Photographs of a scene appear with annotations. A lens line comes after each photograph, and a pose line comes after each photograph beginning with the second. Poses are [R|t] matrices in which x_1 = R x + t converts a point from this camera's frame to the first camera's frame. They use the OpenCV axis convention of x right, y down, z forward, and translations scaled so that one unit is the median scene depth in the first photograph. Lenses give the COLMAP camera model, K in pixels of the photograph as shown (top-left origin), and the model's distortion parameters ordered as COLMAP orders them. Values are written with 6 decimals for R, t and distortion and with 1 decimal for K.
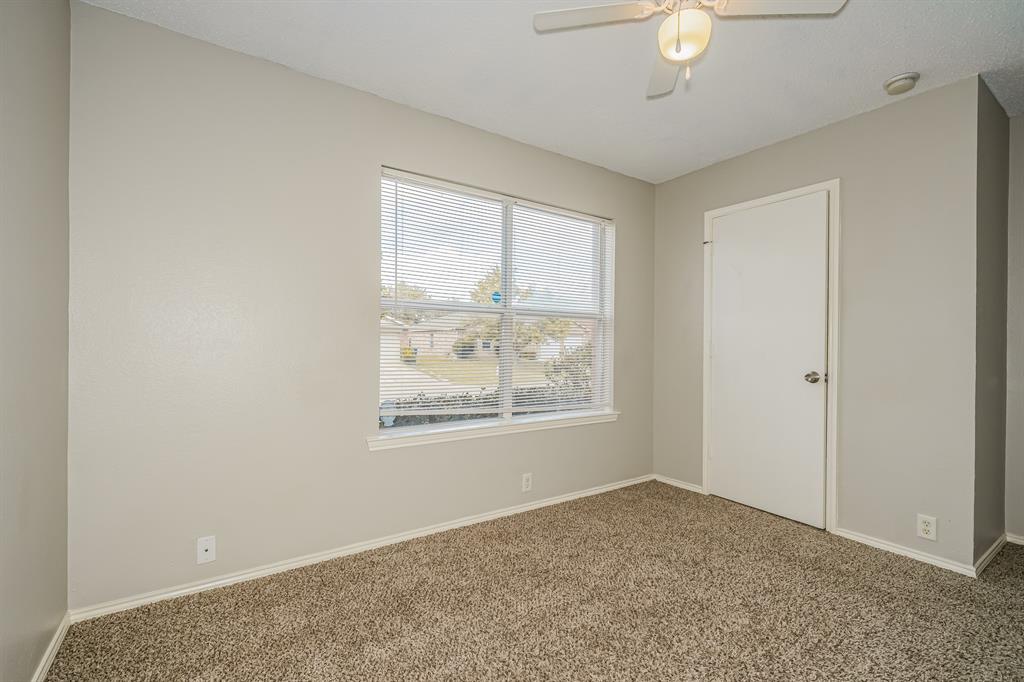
lens RADIAL K [[454.9, 0, 522.5], [0, 454.9, 348.2], [0, 0, 1]] dist [0.000641, -0.000255]
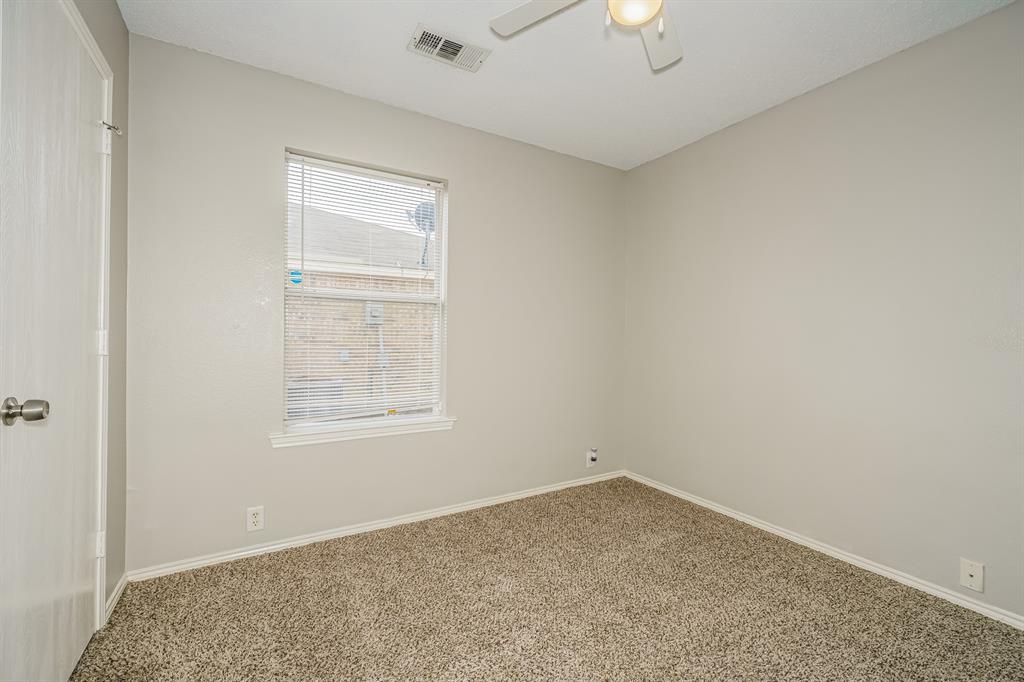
lens RADIAL K [[421.5, 0, 512.0], [0, 421.5, 341.0], [0, 0, 1]] dist [-0.000573, 0.000016]
pose [[0.996958, 0.001027, -0.077939, 0.274587], [-0.000919, 0.999999, 0.001423, 0.000980], [0.077941, -0.001347, 0.996957, 0.193107]]
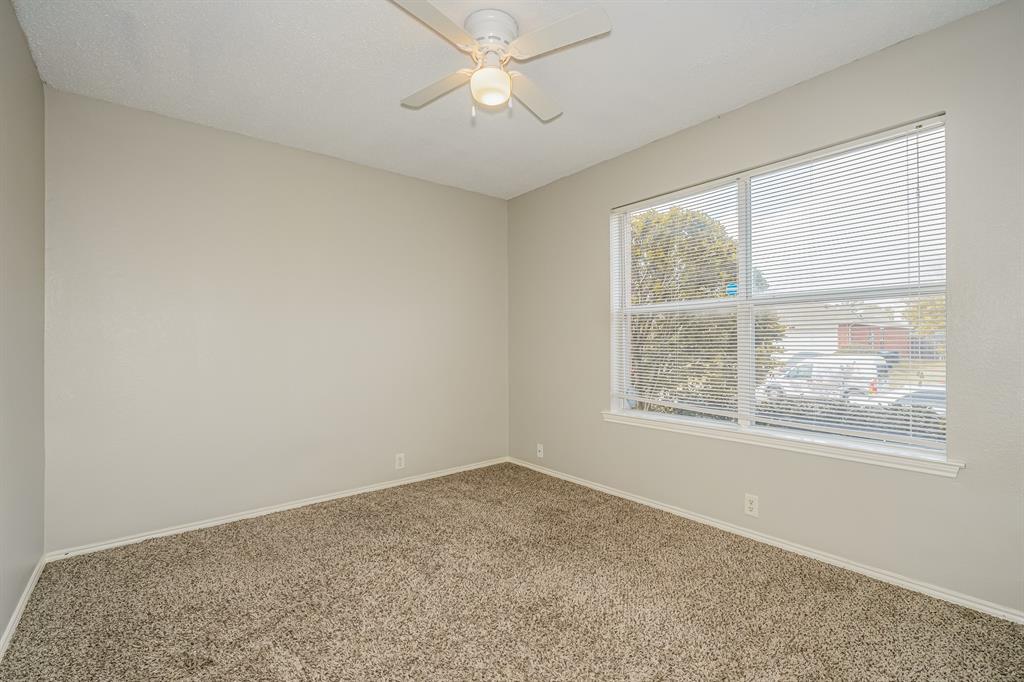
lens RADIAL K [[454.9, 0, 522.5], [0, 454.9, 348.2], [0, 0, 1]] dist [0.000641, -0.000255]
pose [[0.078363, -0.009449, -0.996880, 0.480639], [-0.007791, 0.999919, -0.010091, 0.010348], [0.996894, 0.008557, 0.078283, 0.301532]]
